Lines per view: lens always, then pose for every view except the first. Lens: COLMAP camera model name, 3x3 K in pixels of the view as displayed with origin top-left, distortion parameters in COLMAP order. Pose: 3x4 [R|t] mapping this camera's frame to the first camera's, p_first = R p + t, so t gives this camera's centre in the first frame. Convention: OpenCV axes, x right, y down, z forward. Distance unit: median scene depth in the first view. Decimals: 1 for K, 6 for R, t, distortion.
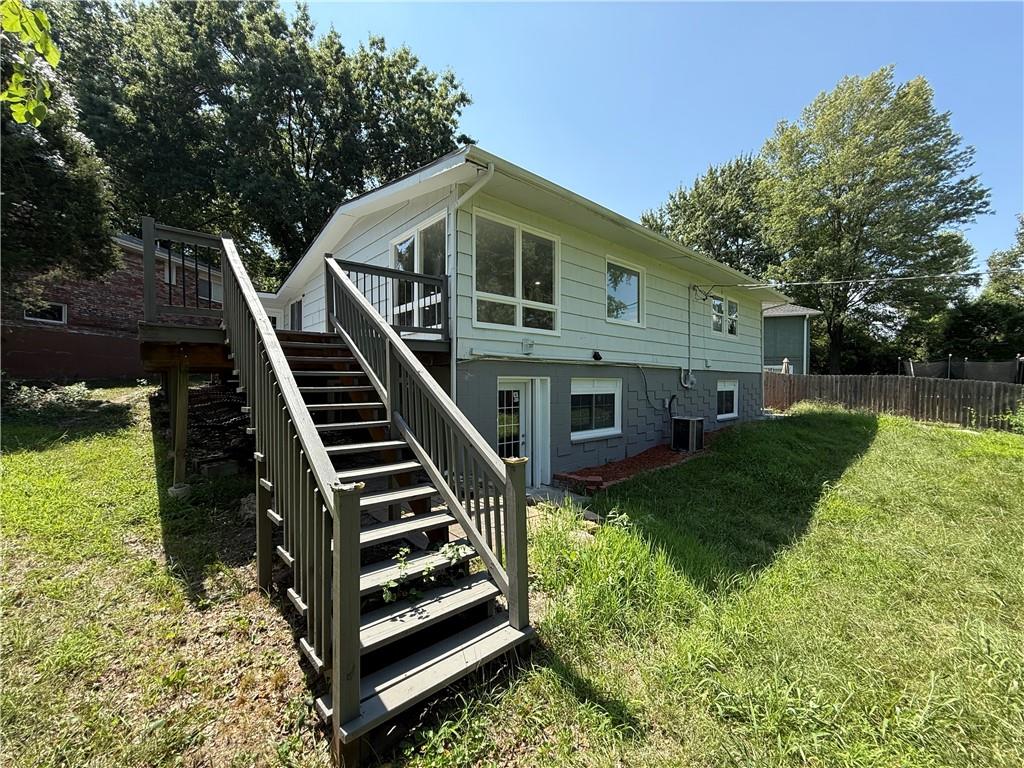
lens RADIAL K [[409.2, 0, 511.2], [0, 409.2, 385.1], [0, 0, 1]] dist [0.001044, 0.000294]
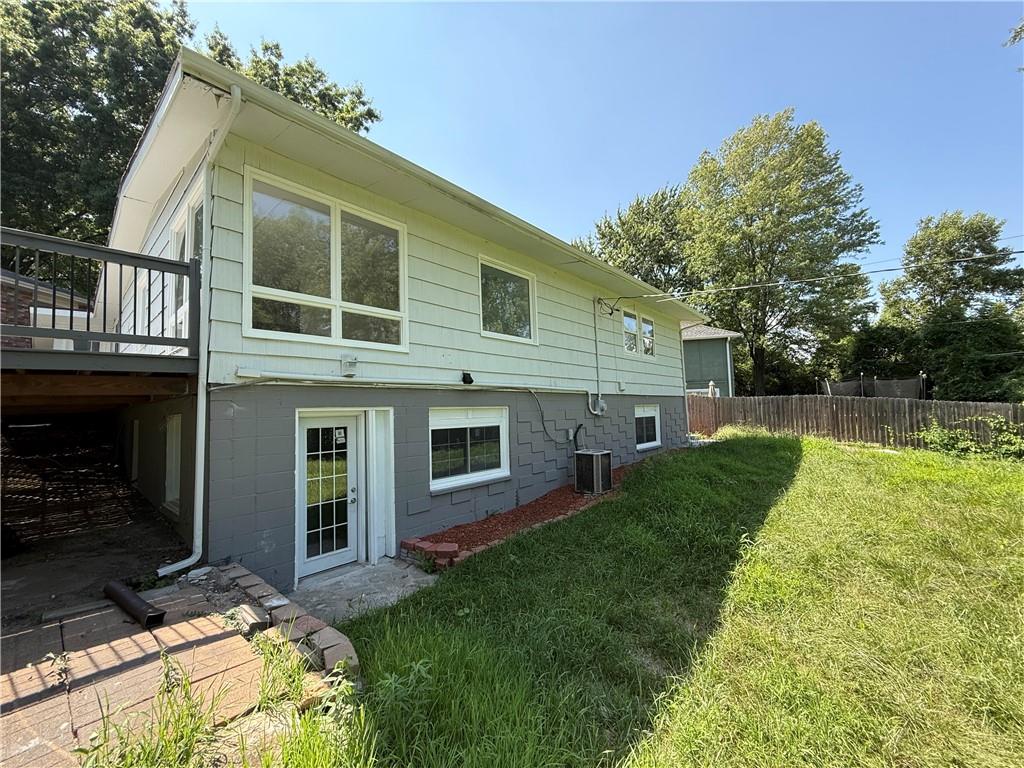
lens RADIAL K [[409.2, 0, 510.1], [0, 409.2, 388.1], [0, 0, 1]] dist [0.001044, 0.000294]
pose [[0.992973, -0.025487, 0.115567, 0.109939], [0.033450, 0.997159, -0.067497, 0.001170], [-0.113518, 0.070889, 0.991004, 0.119988]]
